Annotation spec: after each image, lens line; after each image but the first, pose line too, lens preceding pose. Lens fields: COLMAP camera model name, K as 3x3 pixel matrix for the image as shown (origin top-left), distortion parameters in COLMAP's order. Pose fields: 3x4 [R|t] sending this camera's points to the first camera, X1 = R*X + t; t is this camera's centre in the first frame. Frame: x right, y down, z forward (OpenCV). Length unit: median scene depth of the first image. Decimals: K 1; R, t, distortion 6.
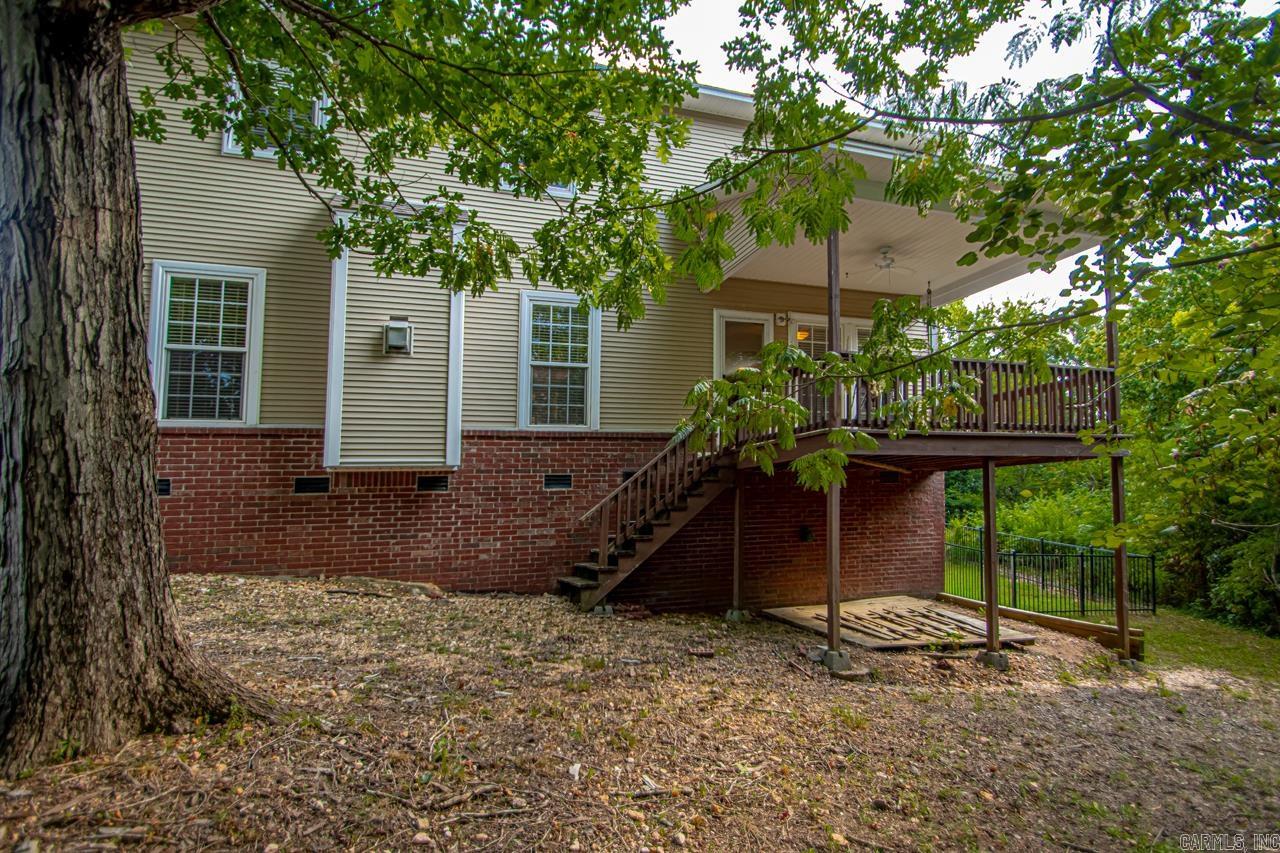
lens RADIAL K [[606.9, 0, 641.3], [0, 606.9, 380.5], [0, 0, 1]] dist [0.036630, -0.019796]
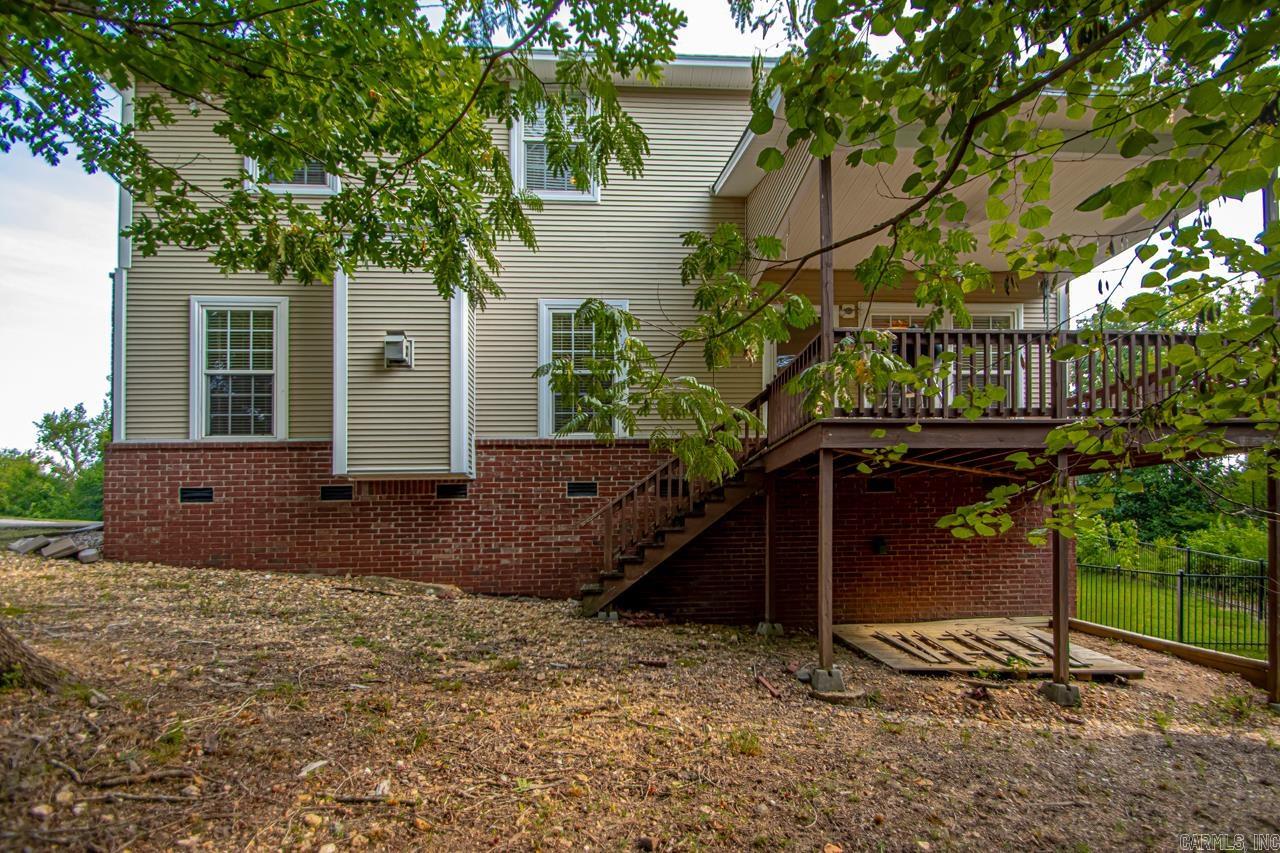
lens RADIAL K [[593.8, 0, 650.5], [0, 593.8, 434.6], [0, 0, 1]] dist [0.036571, -0.019973]
pose [[0.967511, -0.039046, -0.249797, 0.268080], [0.052072, 0.997595, 0.045751, 0.046854], [0.247409, -0.057272, 0.967217, 0.111191]]
